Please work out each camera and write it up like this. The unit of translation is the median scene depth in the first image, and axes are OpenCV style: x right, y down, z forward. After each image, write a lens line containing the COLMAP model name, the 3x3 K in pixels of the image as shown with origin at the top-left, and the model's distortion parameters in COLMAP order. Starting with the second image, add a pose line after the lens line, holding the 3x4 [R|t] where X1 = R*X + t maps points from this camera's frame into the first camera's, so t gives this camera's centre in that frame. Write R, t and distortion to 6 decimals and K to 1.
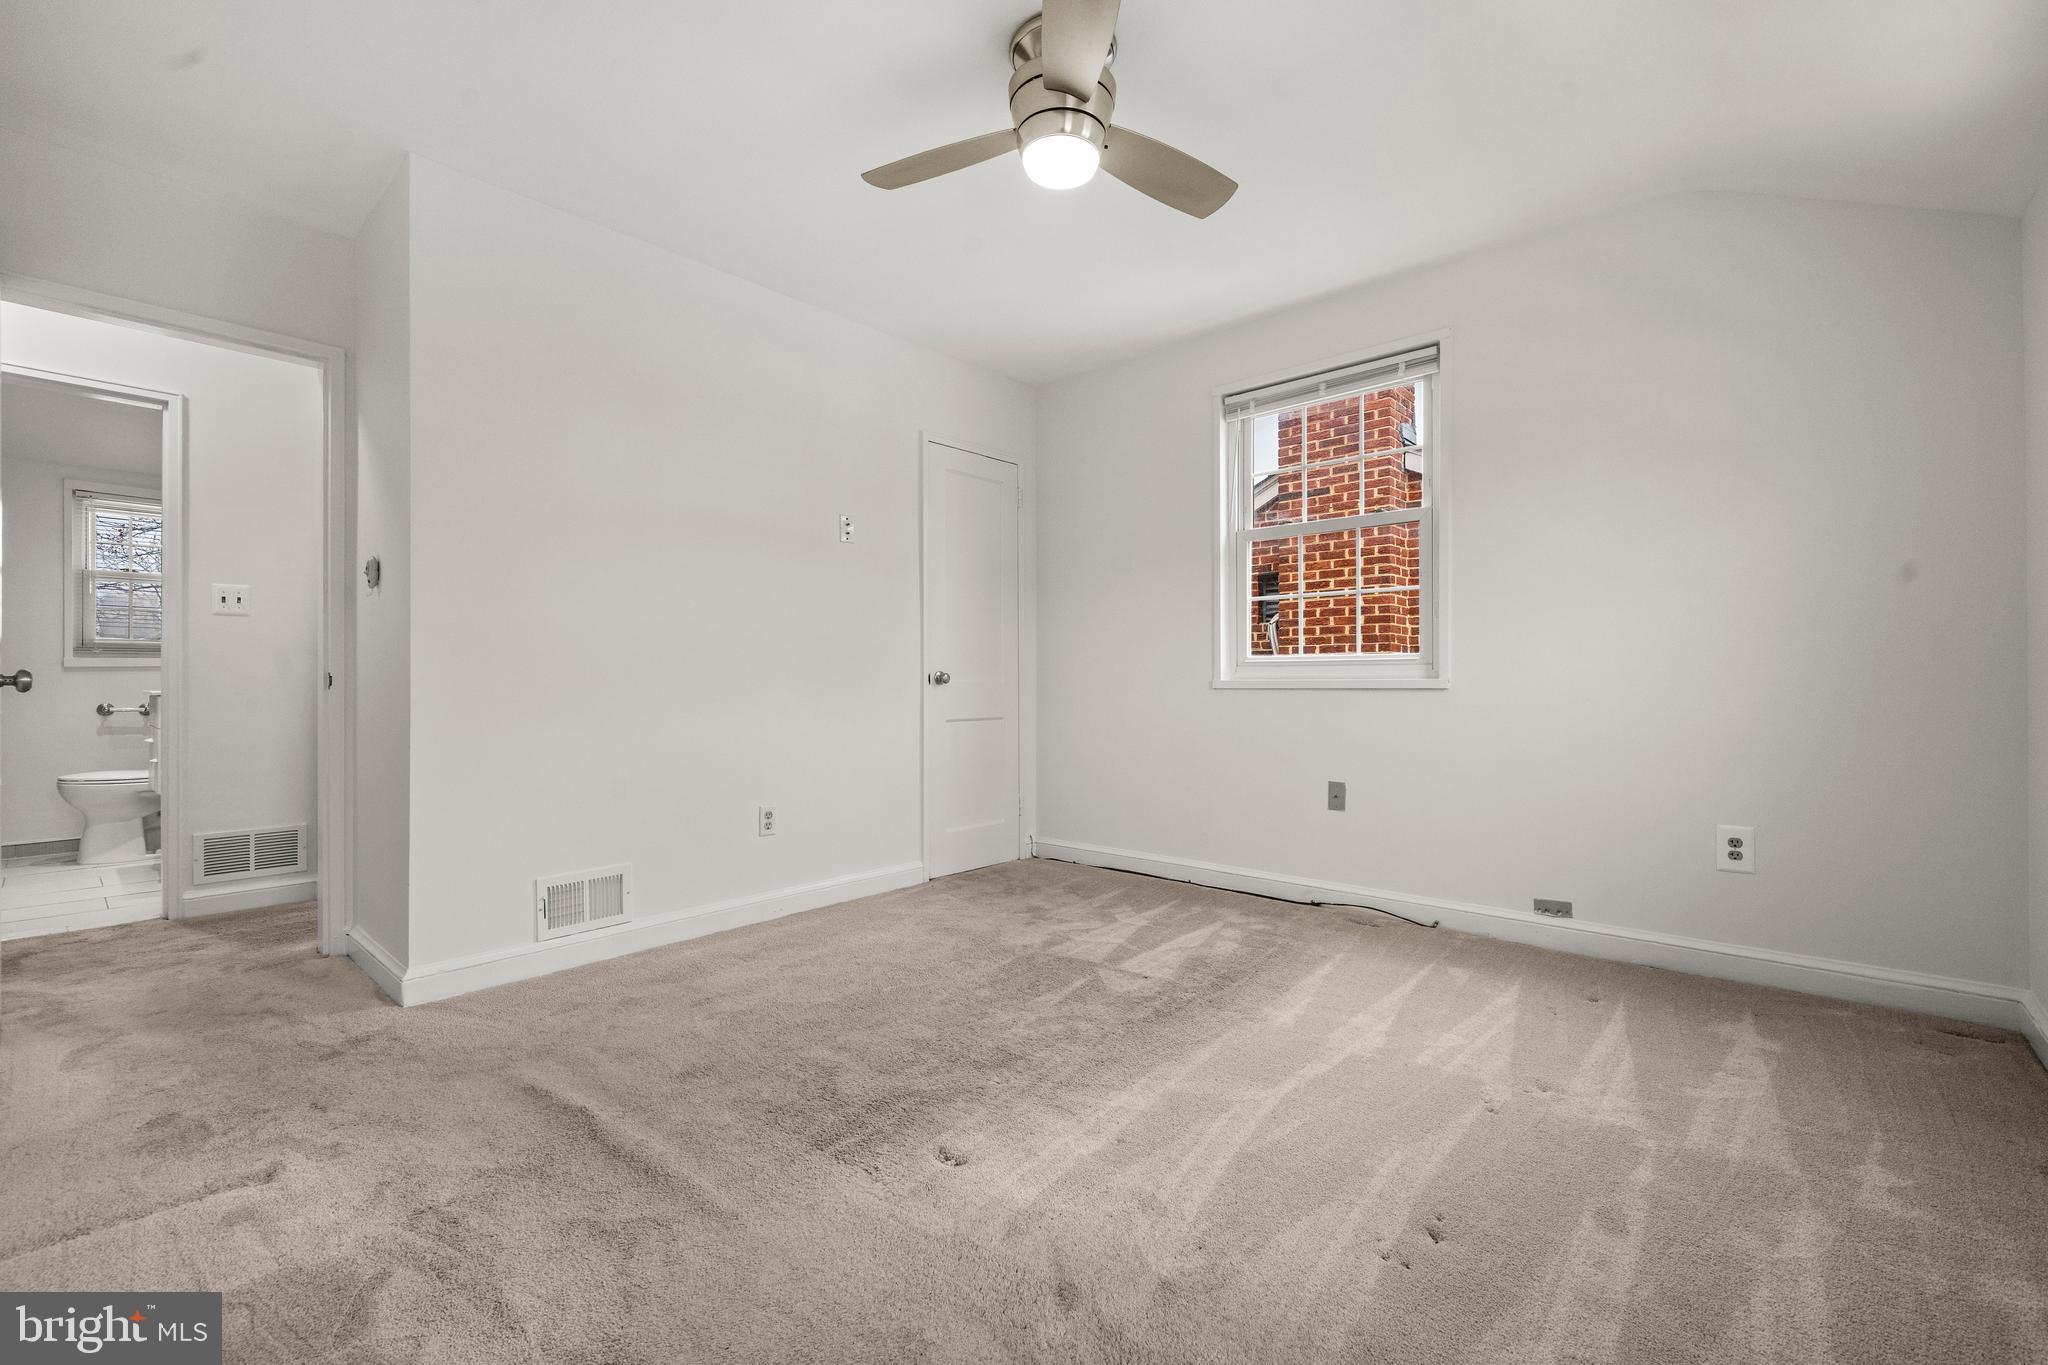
lens RADIAL K [[885.5, 0, 1046.4], [0, 885.5, 677.2], [0, 0, 1]] dist [-0.000493, -0.000371]
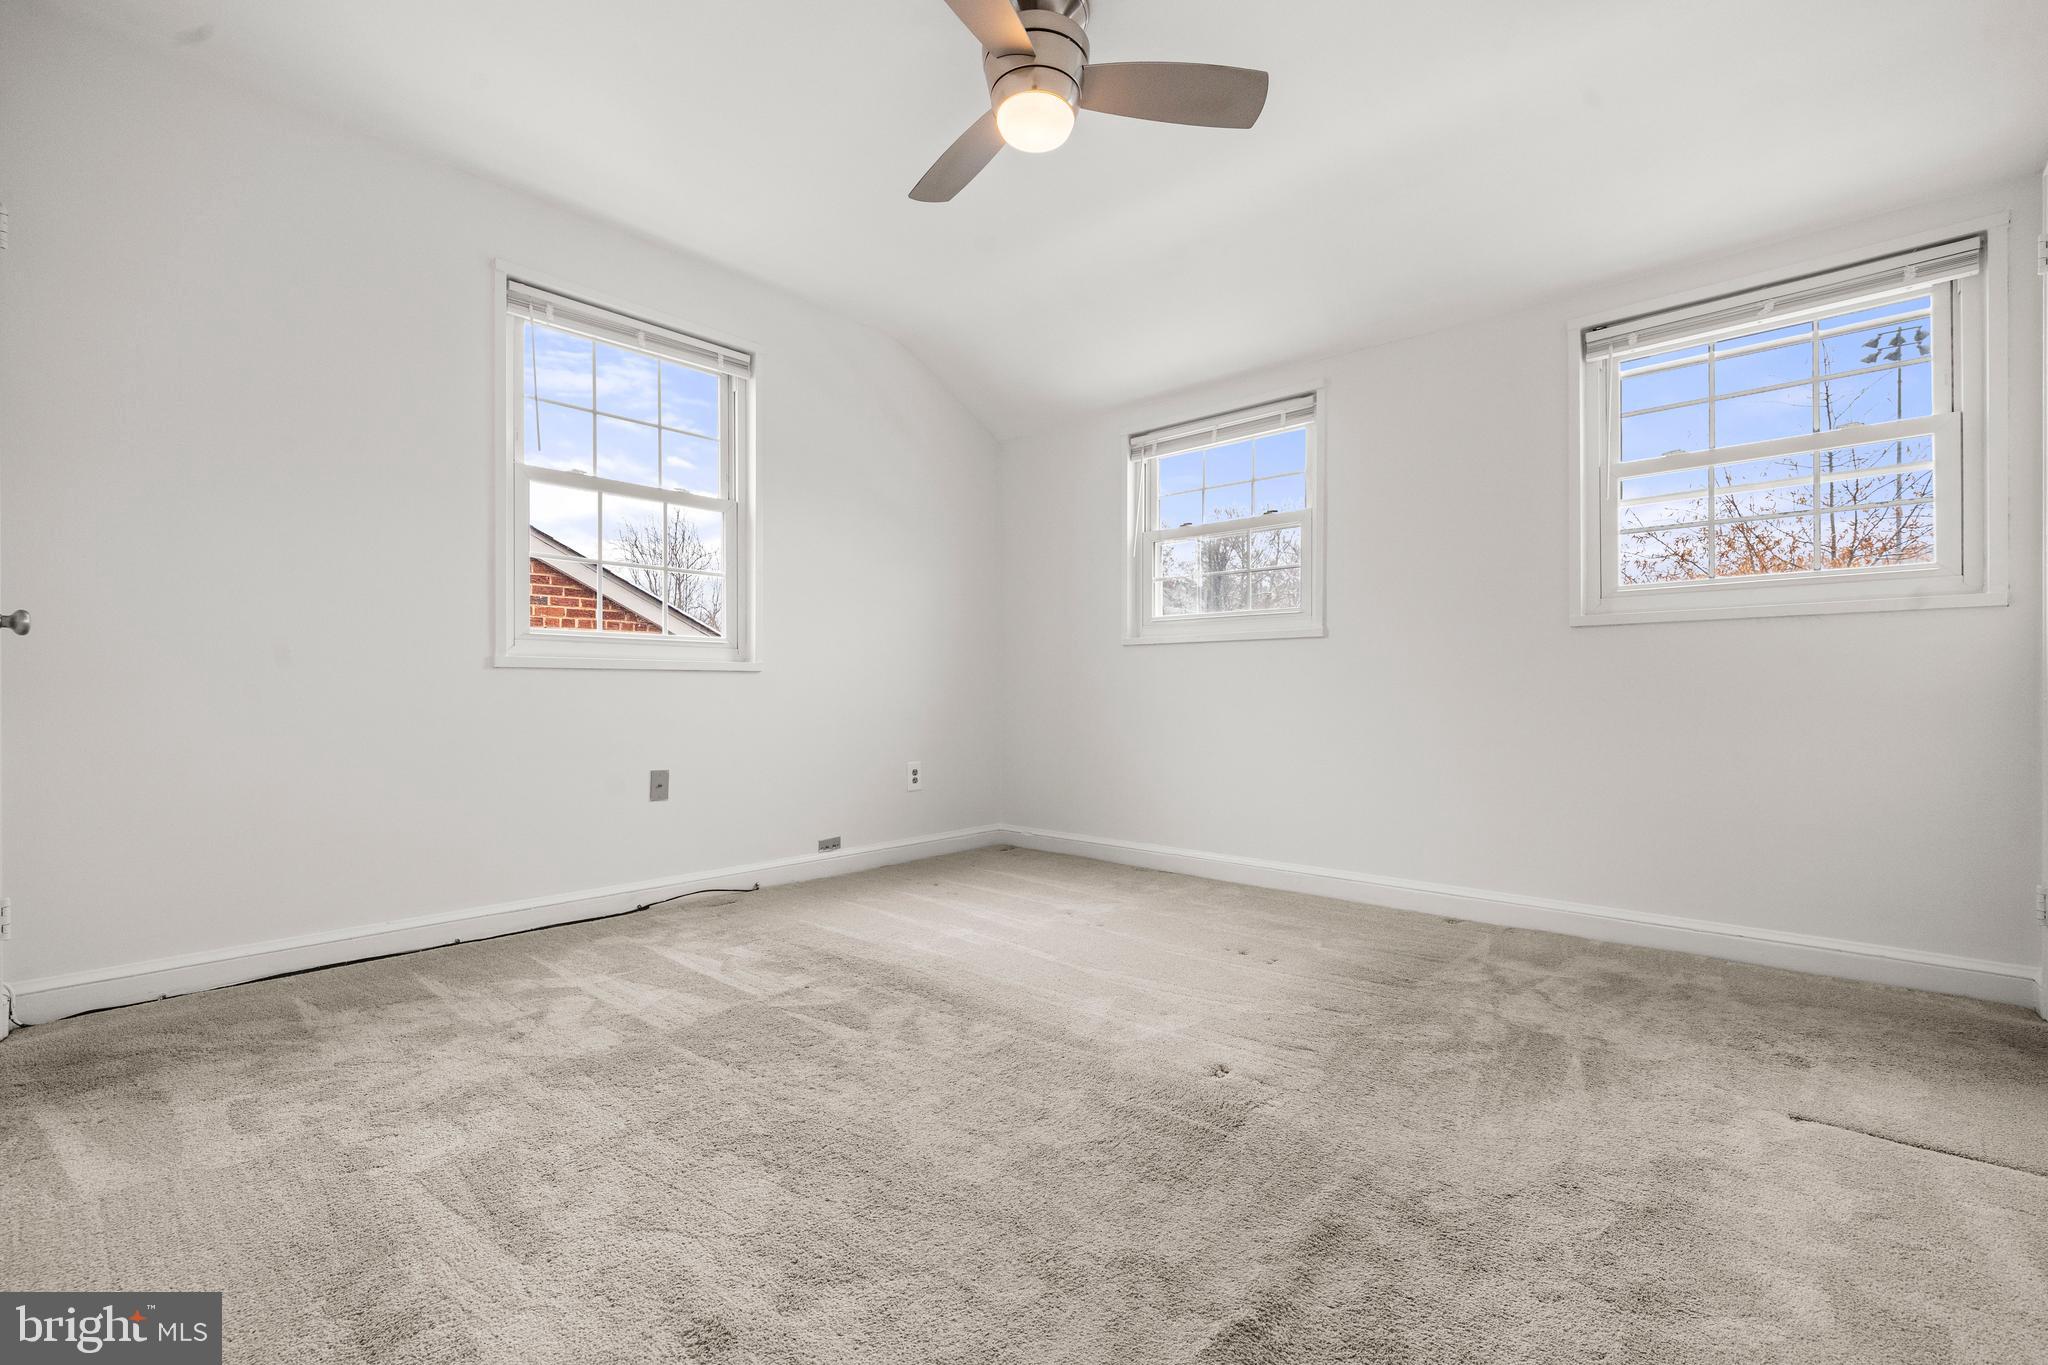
lens RADIAL K [[879.8, 0, 1034.7], [0, 879.8, 688.2], [0, 0, 1]] dist [-0.003475, 0.000855]
pose [[-0.001985, 0.005758, 0.999981, -0.660540], [-0.007104, 0.999958, -0.005772, 0.039179], [-0.999973, -0.007116, -0.001944, 0.673927]]
